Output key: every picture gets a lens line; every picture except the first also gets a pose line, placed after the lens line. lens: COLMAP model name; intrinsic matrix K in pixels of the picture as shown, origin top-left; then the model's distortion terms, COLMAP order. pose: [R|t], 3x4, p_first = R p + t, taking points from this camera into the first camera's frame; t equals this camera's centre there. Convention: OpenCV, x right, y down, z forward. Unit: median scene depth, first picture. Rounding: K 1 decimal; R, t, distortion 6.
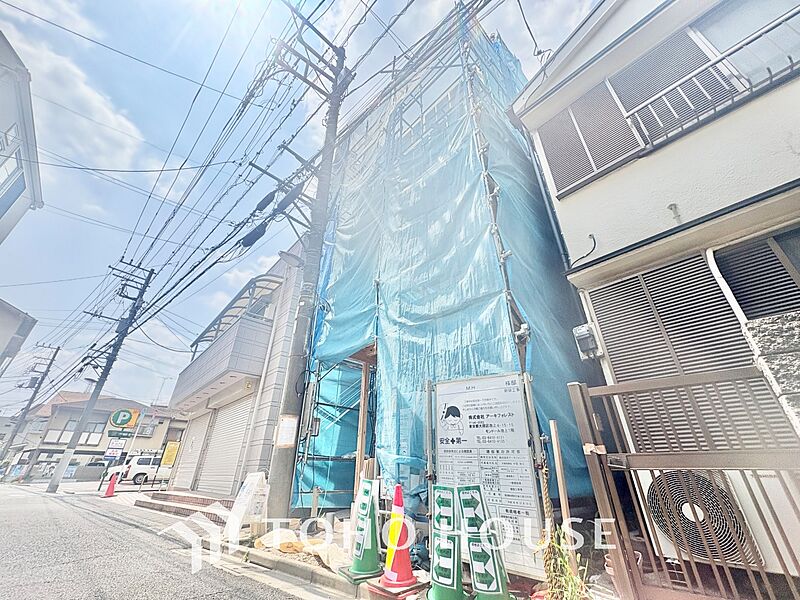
lens RADIAL K [[318.8, 0, 400.3], [0, 318.8, 300.0], [0, 0, 1]] dist [0.001016, 0.000305]
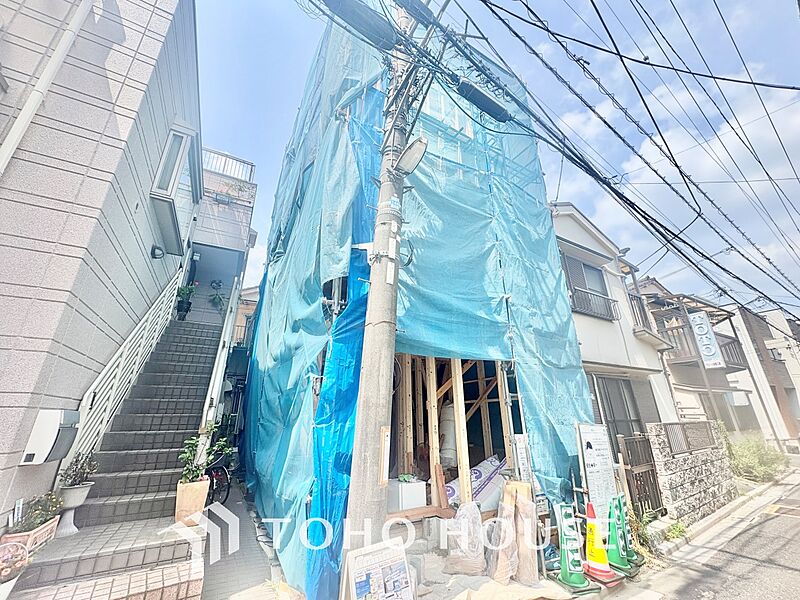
lens RADIAL K [[318.8, 0, 400.5], [0, 318.8, 300.3], [0, 0, 1]] dist [0.001016, 0.000305]
pose [[0.231943, 0.325900, 0.916511, -1.098690], [-0.459240, 0.867277, -0.192172, 0.303223], [-0.857497, -0.376325, 0.350825, 0.995930]]
